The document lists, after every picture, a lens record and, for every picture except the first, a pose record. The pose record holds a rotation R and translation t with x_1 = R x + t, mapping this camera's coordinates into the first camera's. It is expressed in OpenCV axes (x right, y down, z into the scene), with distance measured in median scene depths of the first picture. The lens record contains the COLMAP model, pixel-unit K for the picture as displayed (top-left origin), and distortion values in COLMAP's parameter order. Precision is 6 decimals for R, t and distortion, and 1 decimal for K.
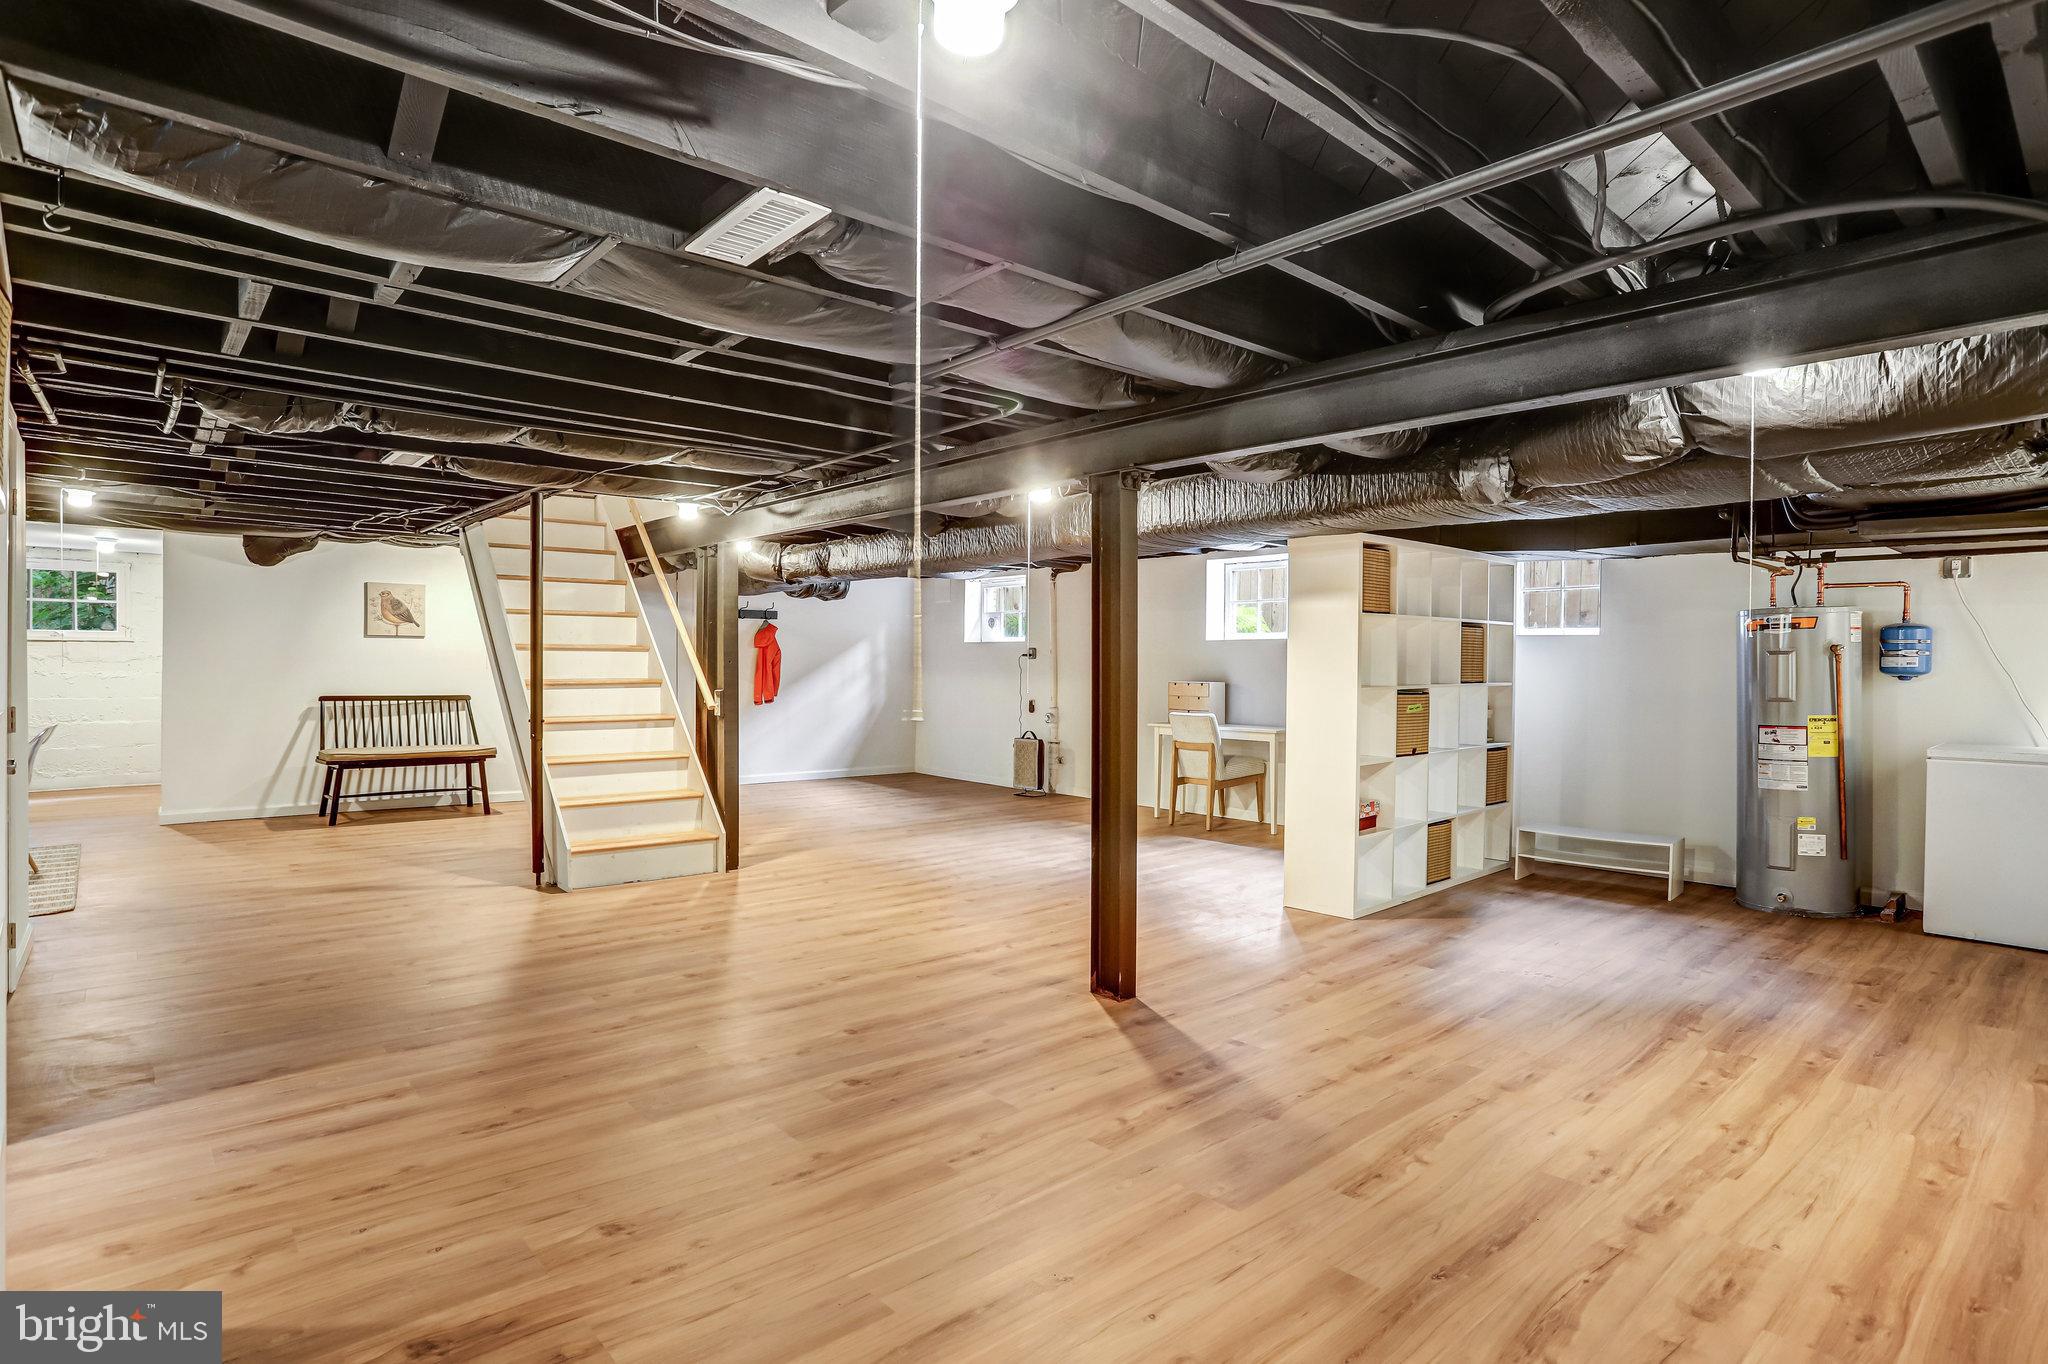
lens RADIAL K [[1103.1, 0, 1025.8], [0, 1103.1, 718.7], [0, 0, 1]] dist [-0.028974, 0.000791]
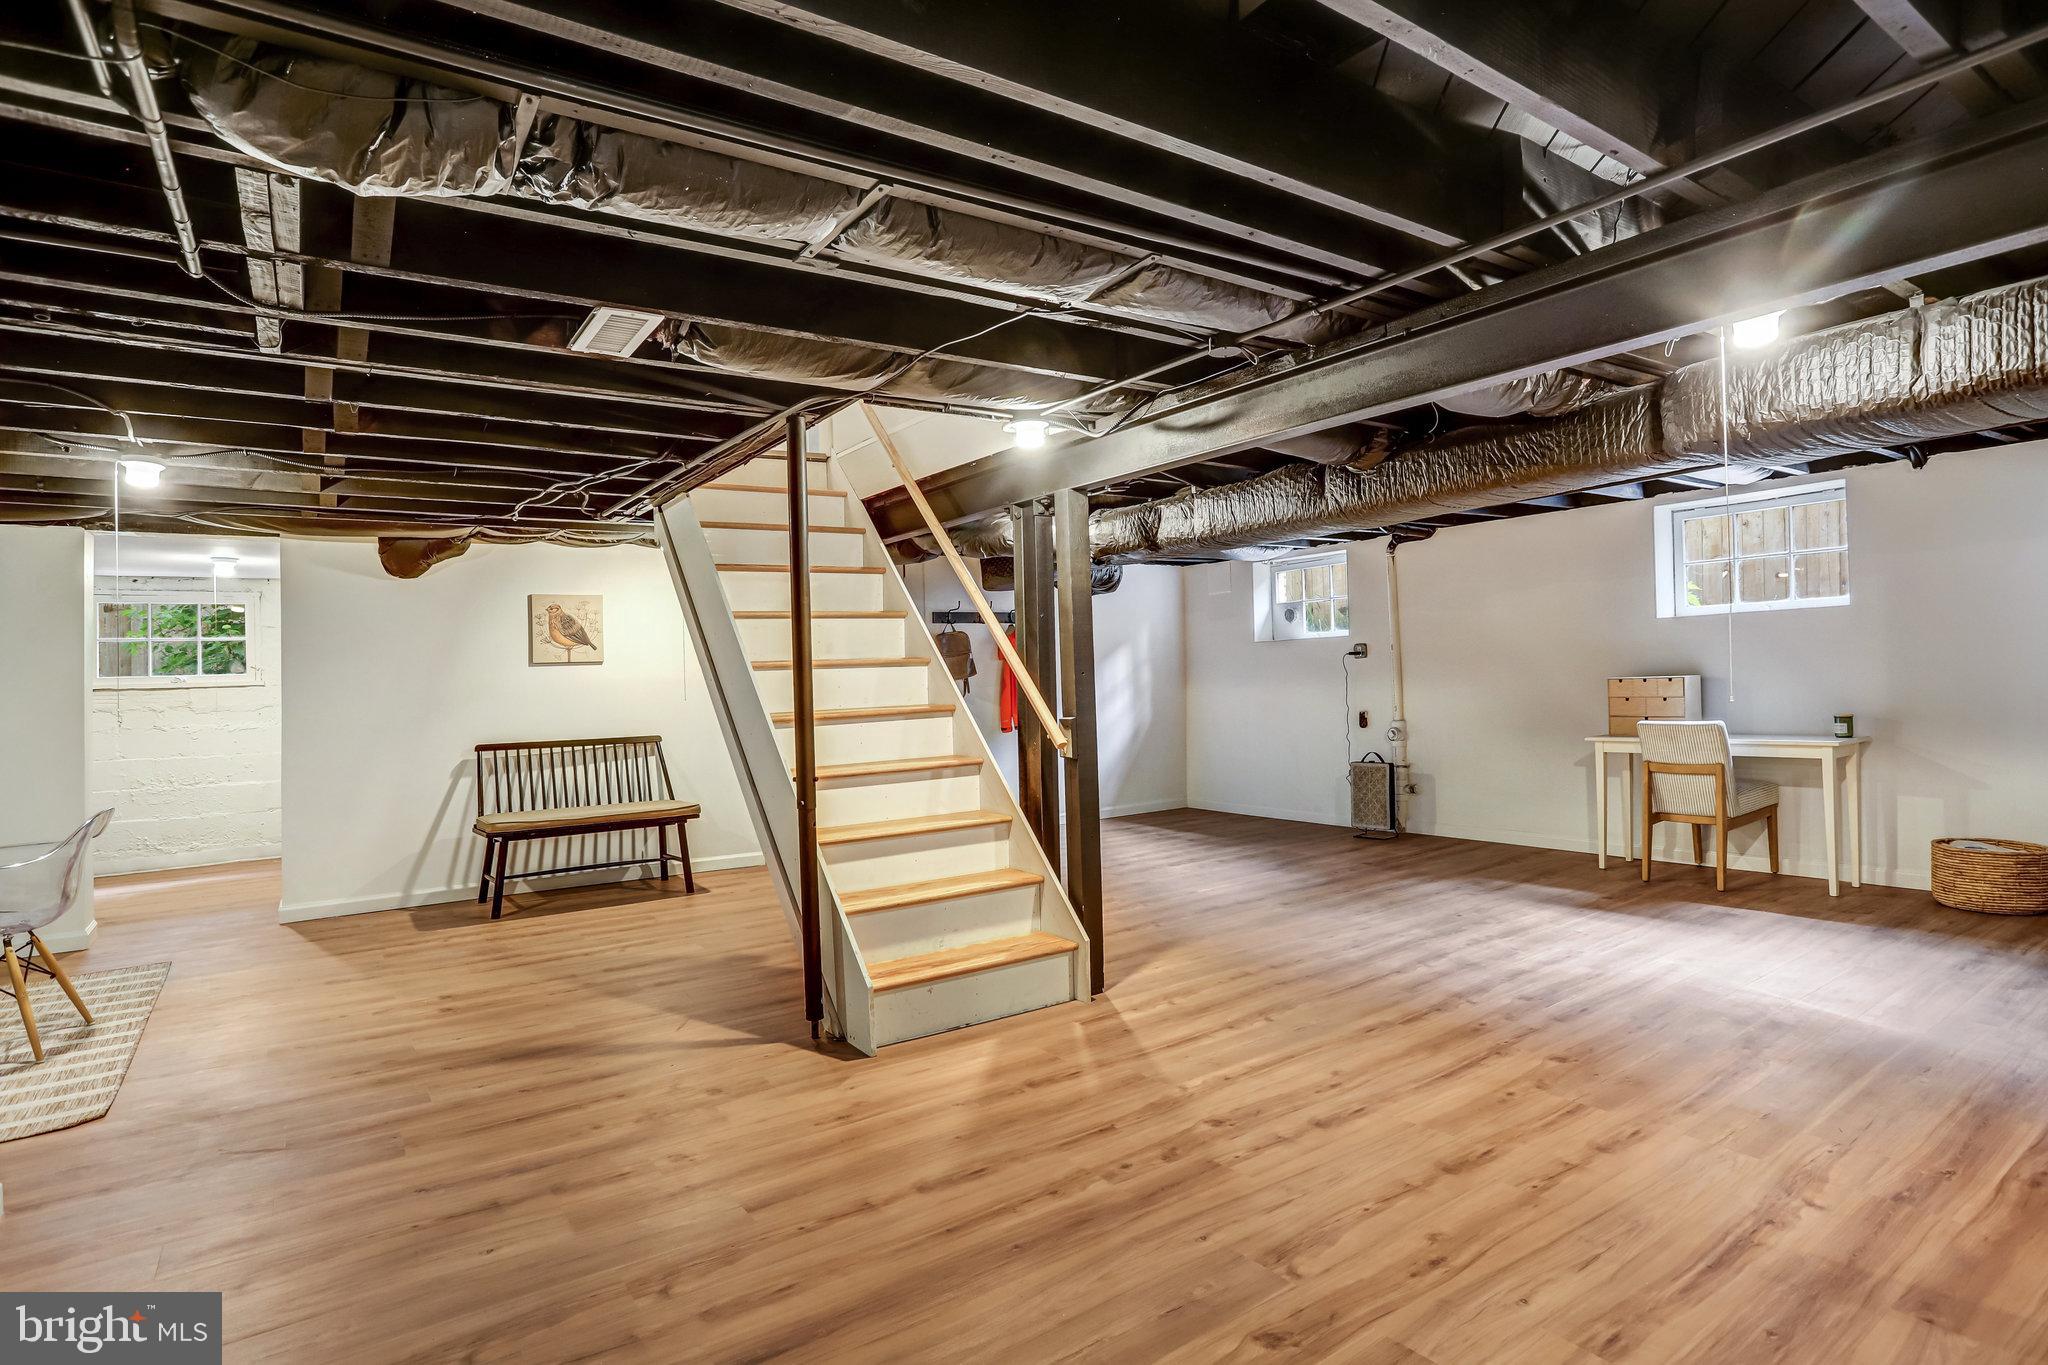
lens RADIAL K [[1054.4, 0, 1024.0], [0, 1054.4, 682.5], [0, 0, 1]] dist [-0.062640, 0.018421]
pose [[0.995266, -0.044046, -0.086638, -0.203129], [0.040068, 0.998085, -0.047134, -0.014837], [0.088548, 0.043440, 0.995124, 0.312349]]
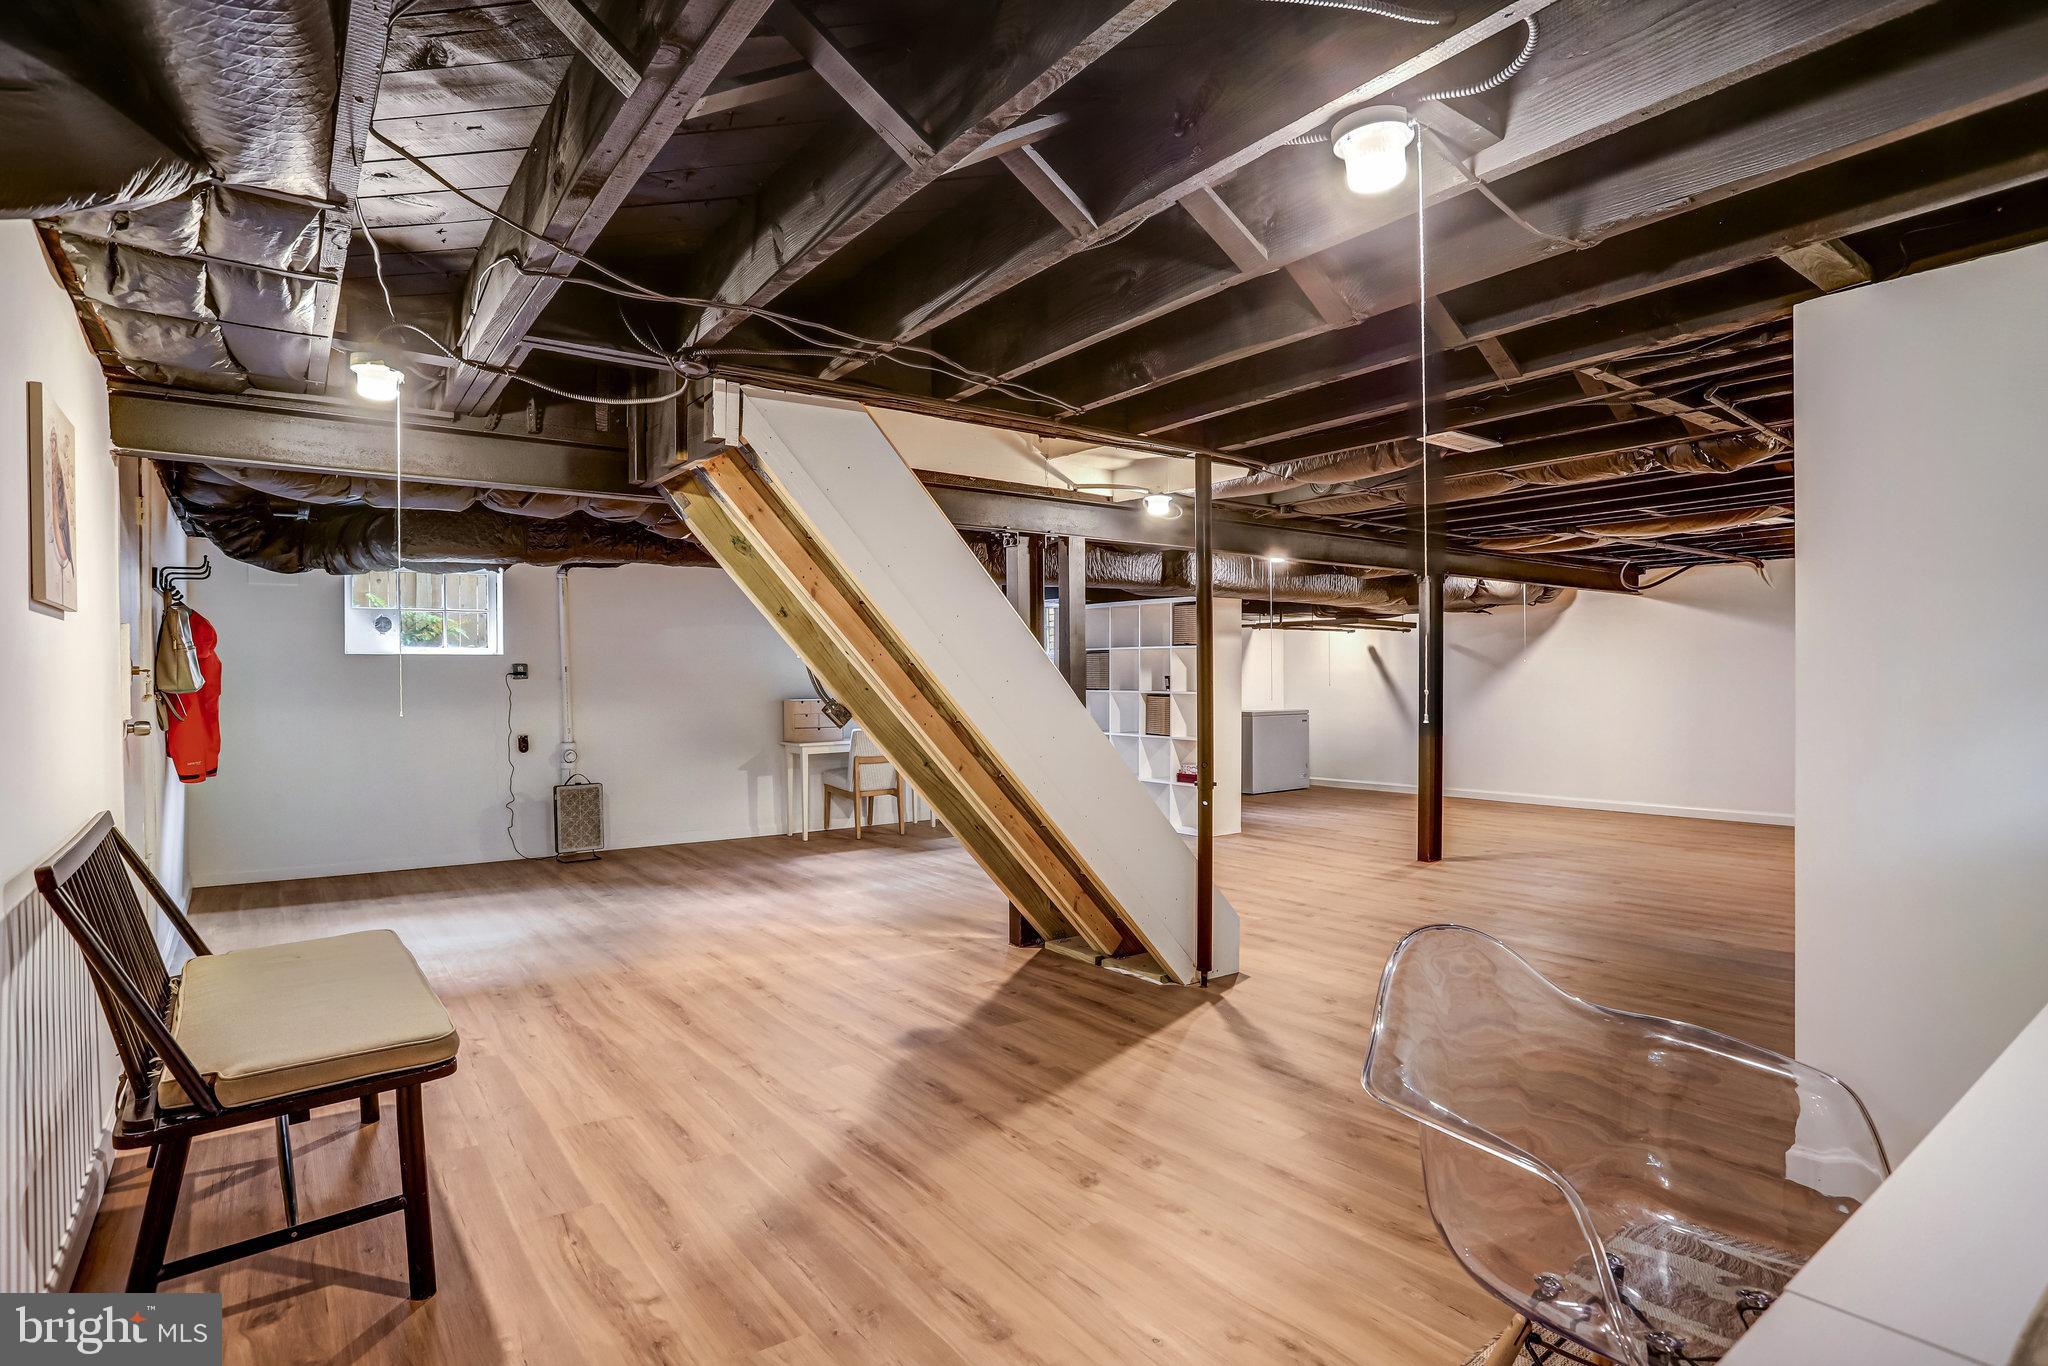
lens RADIAL K [[1054.4, 0, 1024.0], [0, 1054.4, 683.0], [0, 0, 1]] dist [-0.062640, 0.018421]
pose [[0.064650, -0.005102, 0.997895, -0.806527], [0.063442, 0.997985, 0.000992, -0.038358], [-0.995889, 0.063244, 0.064844, 0.769880]]
